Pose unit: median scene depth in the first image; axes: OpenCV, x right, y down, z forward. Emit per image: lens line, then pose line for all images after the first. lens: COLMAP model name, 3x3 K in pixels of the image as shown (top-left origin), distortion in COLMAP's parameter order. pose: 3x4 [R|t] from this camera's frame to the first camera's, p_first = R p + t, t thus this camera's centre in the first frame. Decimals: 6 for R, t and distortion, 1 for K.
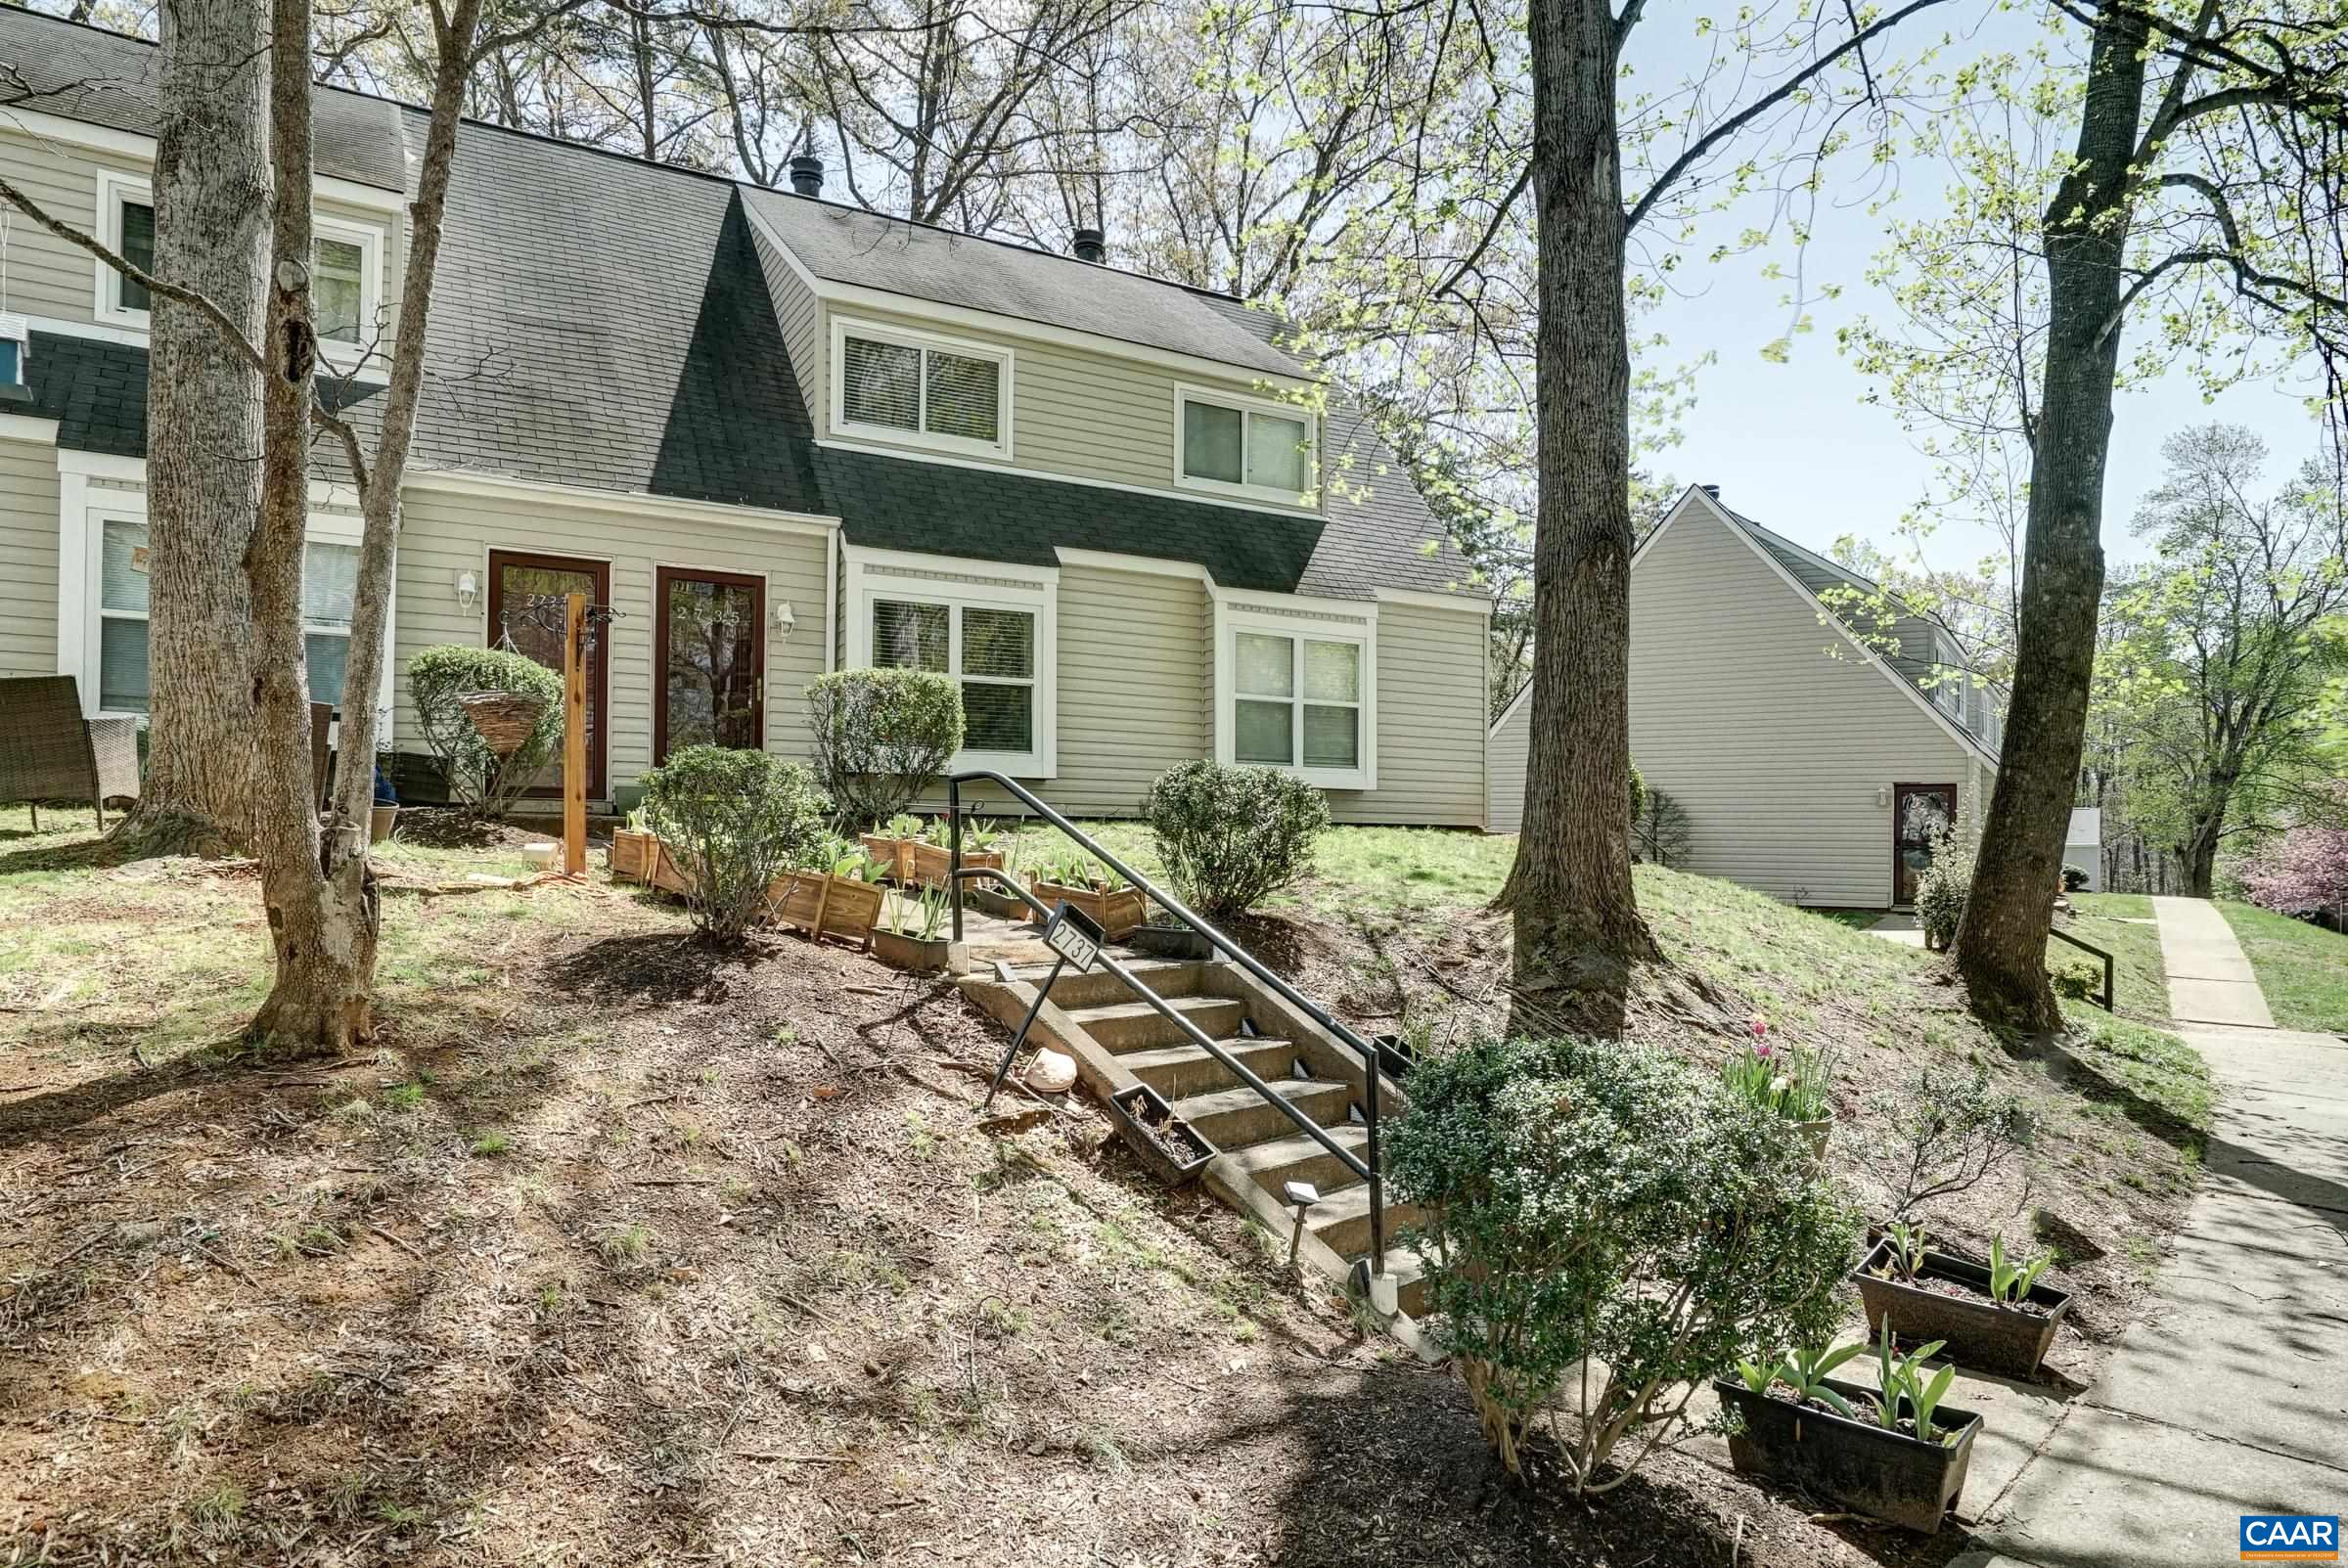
lens RADIAL K [[1414.4, 0, 1174.0], [0, 1414.4, 784.0], [0, 0, 1]] dist [0.000397, 0.000701]
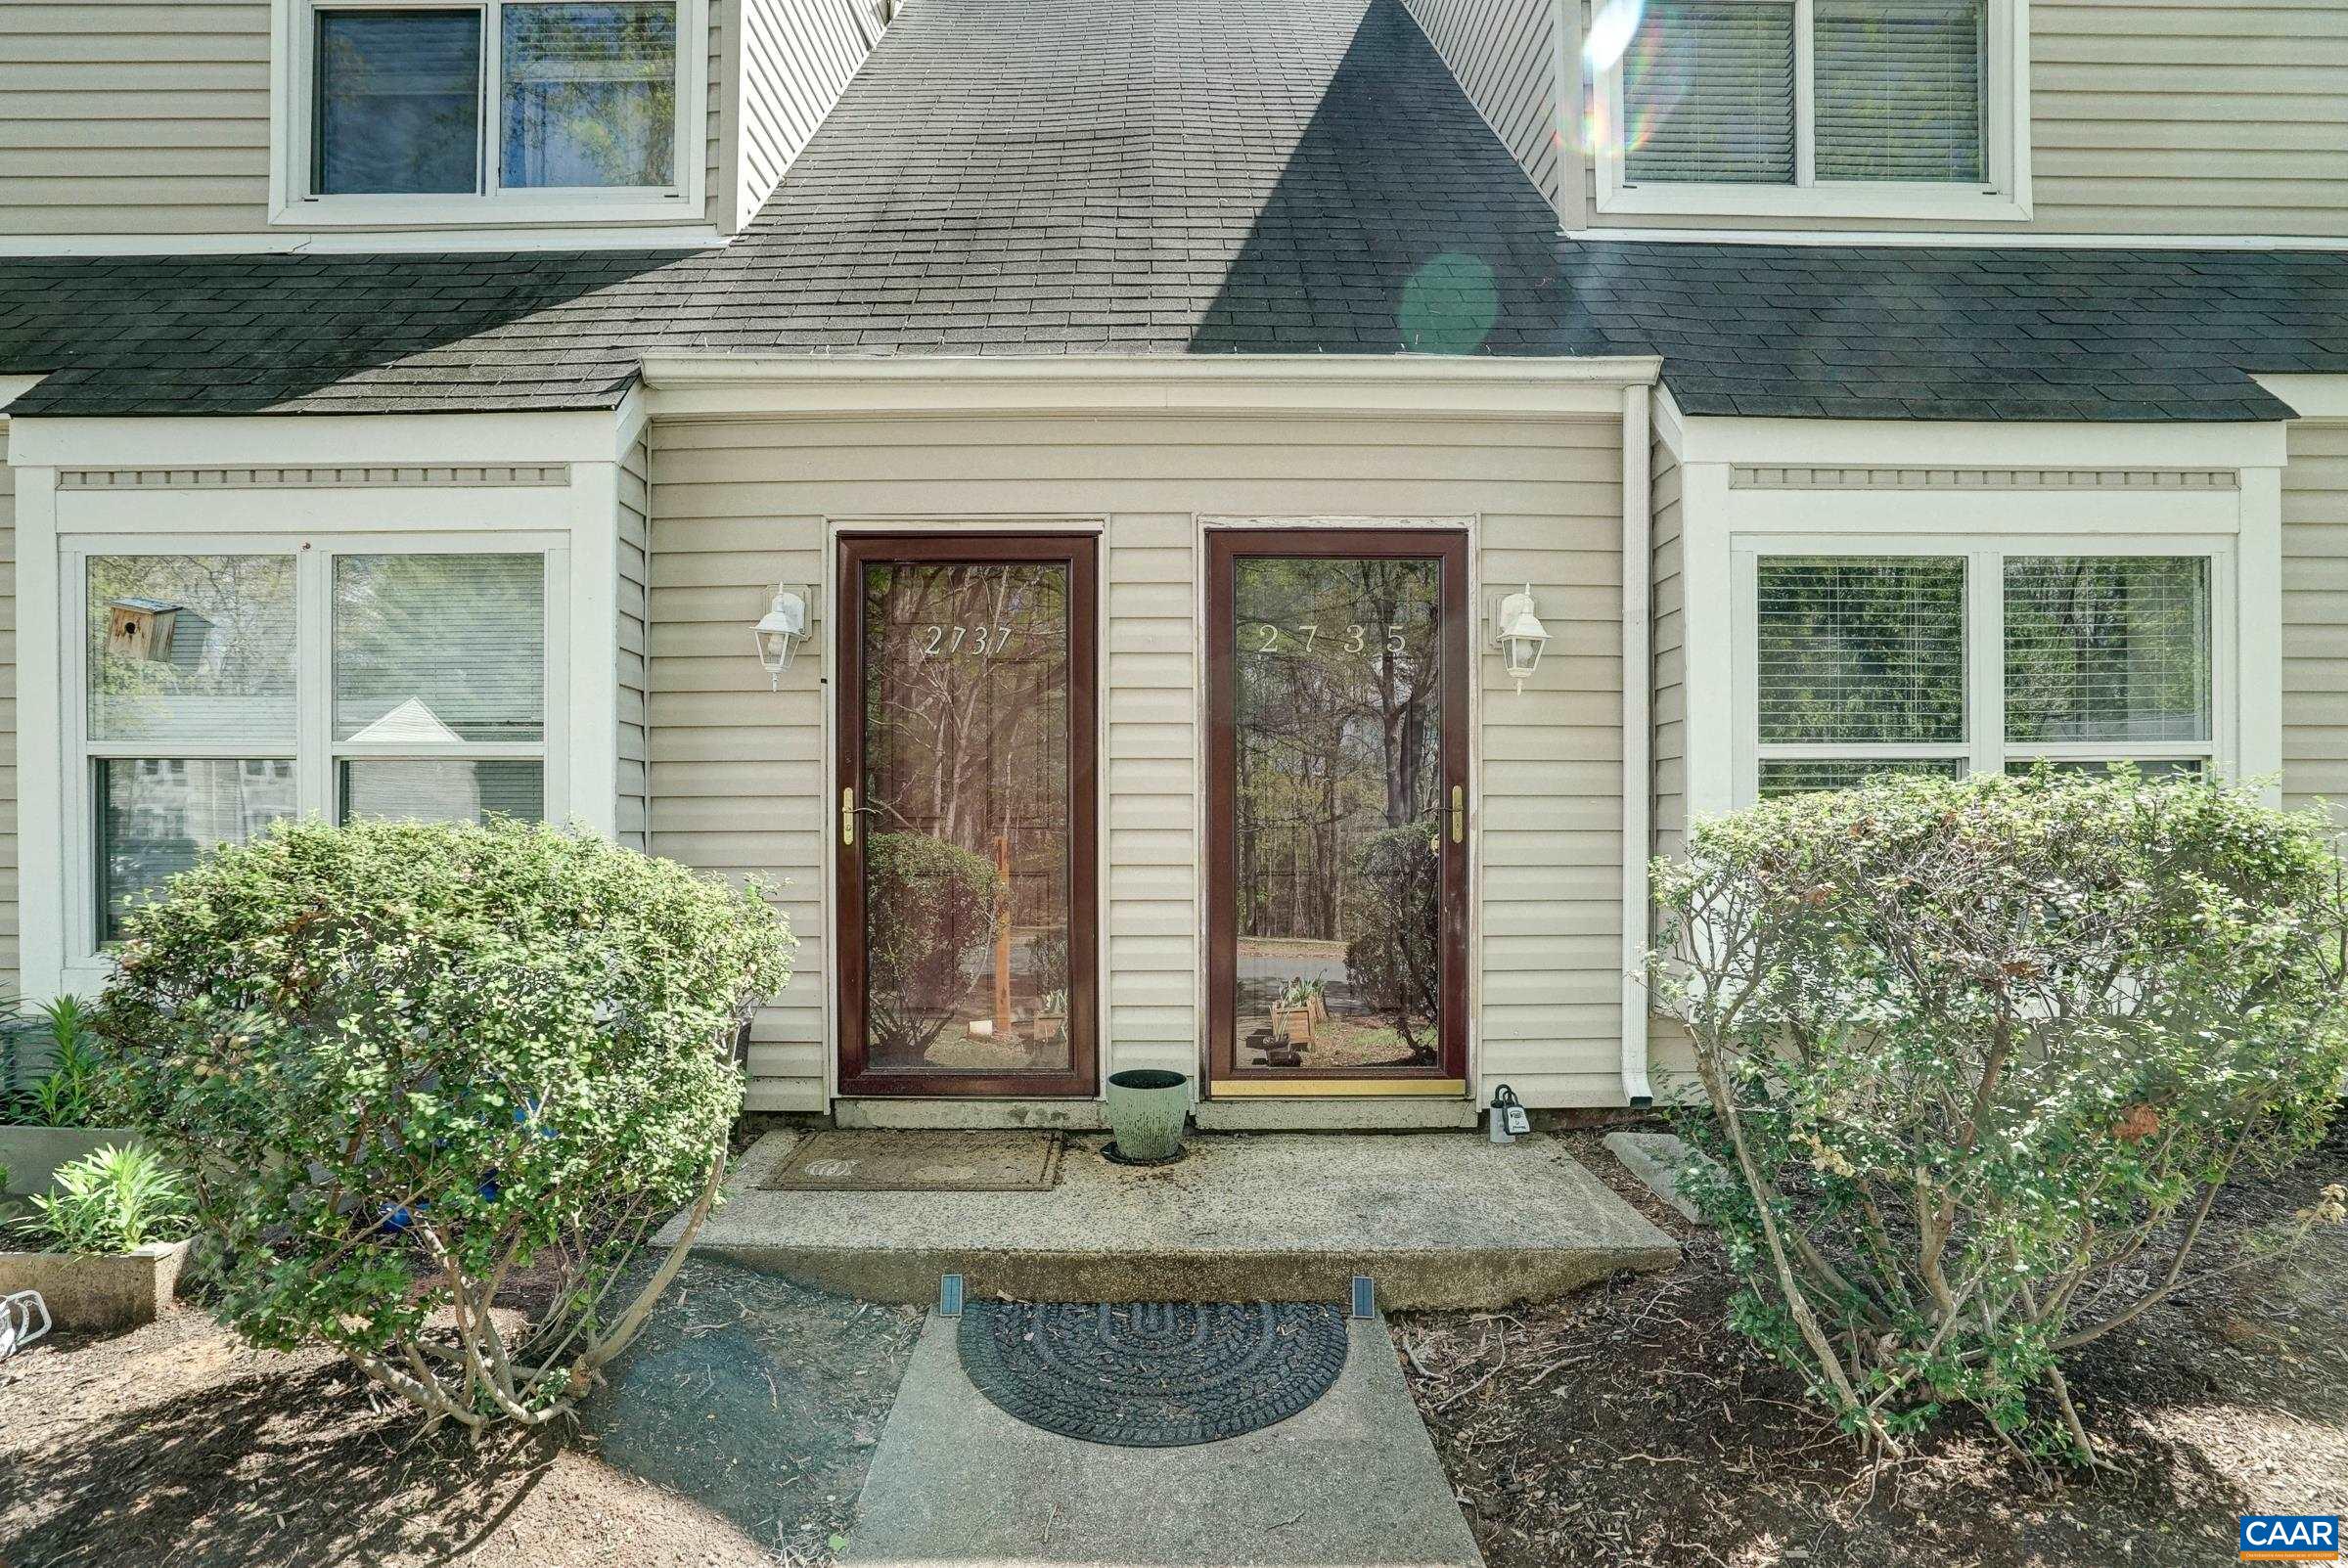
lens RADIAL K [[1107.0, 0, 1132.0], [0, 1107.0, 827.9], [0, 0, 1]] dist [-0.022164, 0.000134]
pose [[0.855242, -0.007107, -0.518179, -0.201676], [0.025319, 0.999285, 0.028083, -0.071064], [0.517609, -0.037137, 0.854811, 0.657394]]
